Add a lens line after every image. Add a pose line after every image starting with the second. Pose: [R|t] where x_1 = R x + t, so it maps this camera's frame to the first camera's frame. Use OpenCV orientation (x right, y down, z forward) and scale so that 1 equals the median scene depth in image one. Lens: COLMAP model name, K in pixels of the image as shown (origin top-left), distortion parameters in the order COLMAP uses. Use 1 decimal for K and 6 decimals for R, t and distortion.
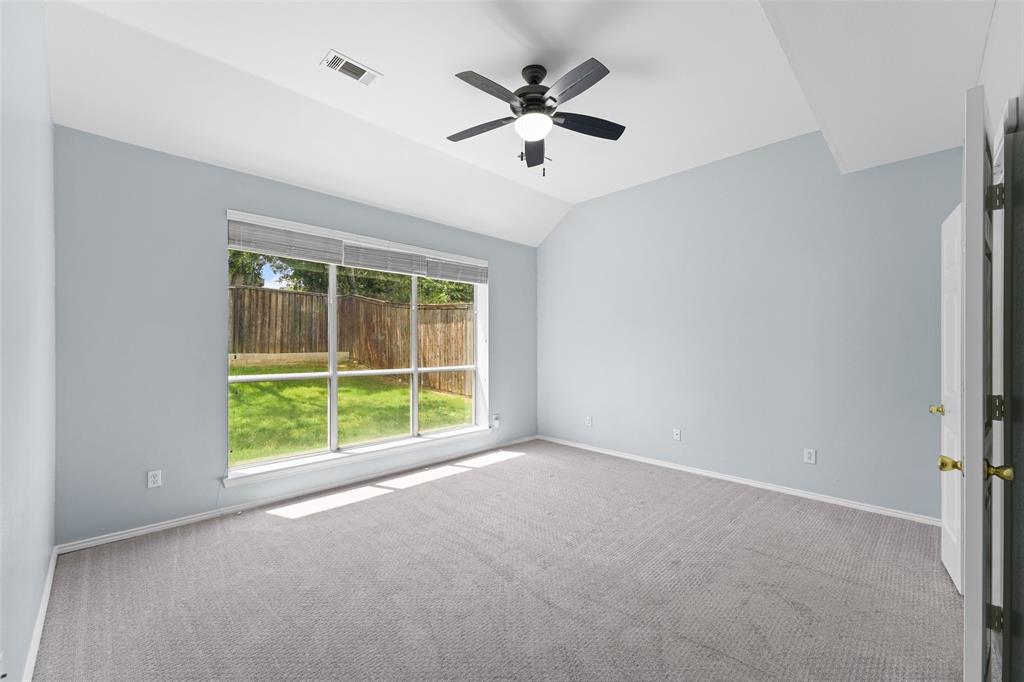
lens RADIAL K [[407.6, 0, 511.2], [0, 407.6, 342.6], [0, 0, 1]] dist [0.013125, -0.004468]
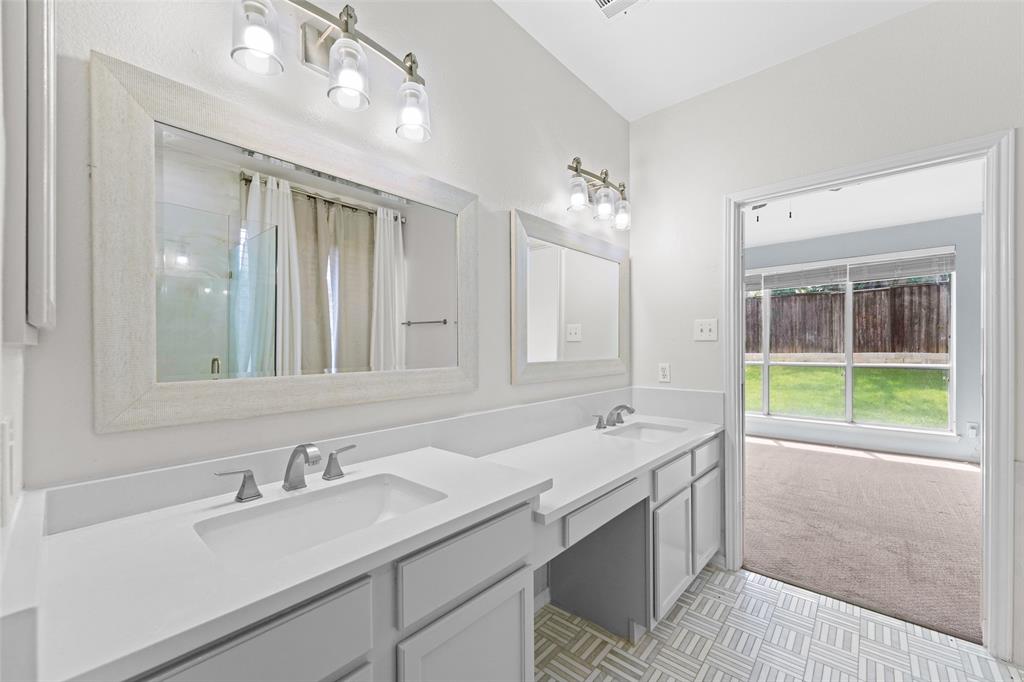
lens RADIAL K [[407.6, 0, 511.2], [0, 407.6, 342.6], [0, 0, 1]] dist [0.013125, -0.004468]
pose [[0.049430, -0.008205, -0.998744, 0.293558], [0.007898, 0.999938, -0.007824, 0.003244], [0.998746, -0.007502, 0.049492, -0.000112]]
